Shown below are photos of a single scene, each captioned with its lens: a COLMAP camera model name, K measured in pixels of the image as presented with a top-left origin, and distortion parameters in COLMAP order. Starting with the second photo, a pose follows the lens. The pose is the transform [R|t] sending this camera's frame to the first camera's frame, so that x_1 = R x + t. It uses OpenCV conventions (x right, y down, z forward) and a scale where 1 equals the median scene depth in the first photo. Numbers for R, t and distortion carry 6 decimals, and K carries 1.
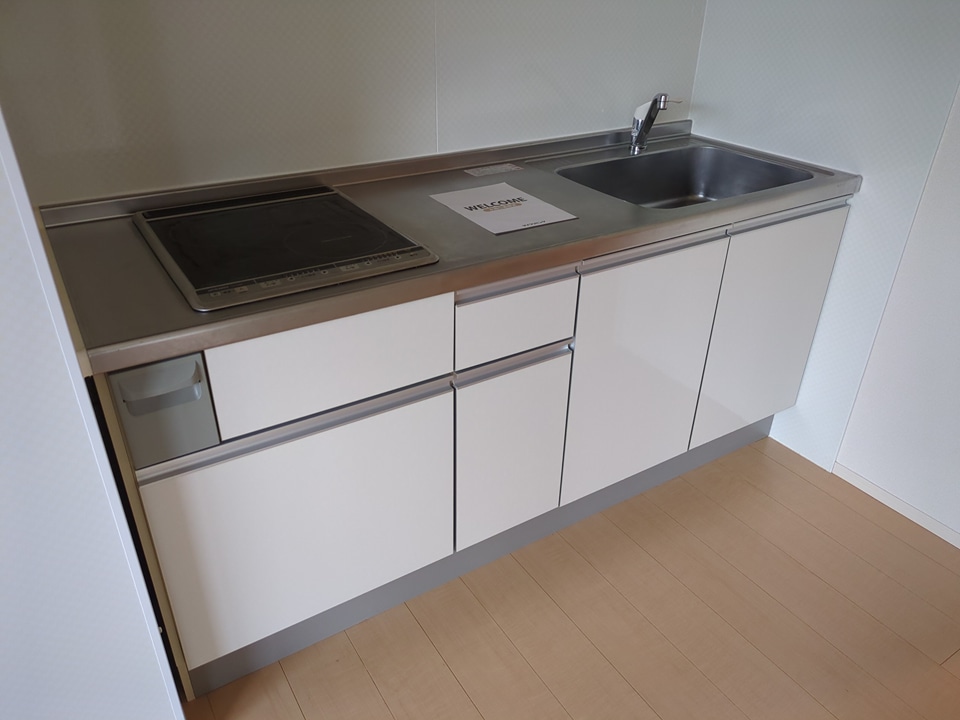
lens RADIAL K [[729.3, 0, 481.4], [0, 729.3, 363.5], [0, 0, 1]] dist [0.023651, -0.005780]
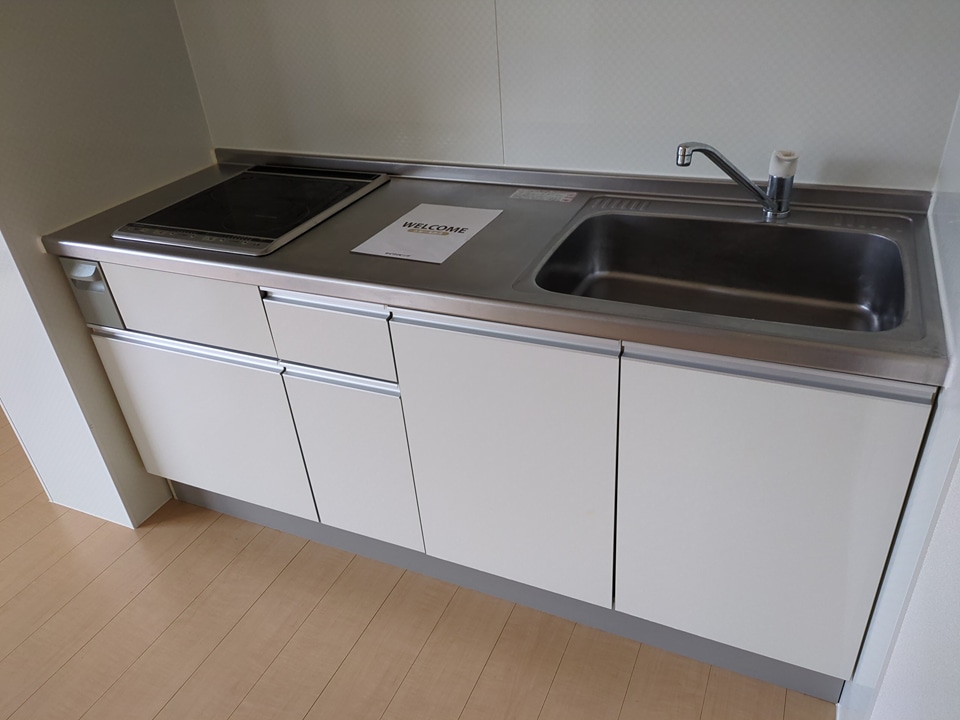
lens RADIAL K [[729.3, 0, 481.4], [0, 729.3, 363.5], [0, 0, 1]] dist [0.023651, -0.005780]
pose [[0.550426, 0.387467, -0.739527, 0.849862], [-0.344853, 0.912204, 0.221267, -0.295025], [0.760334, 0.133237, 0.635720, 0.471602]]
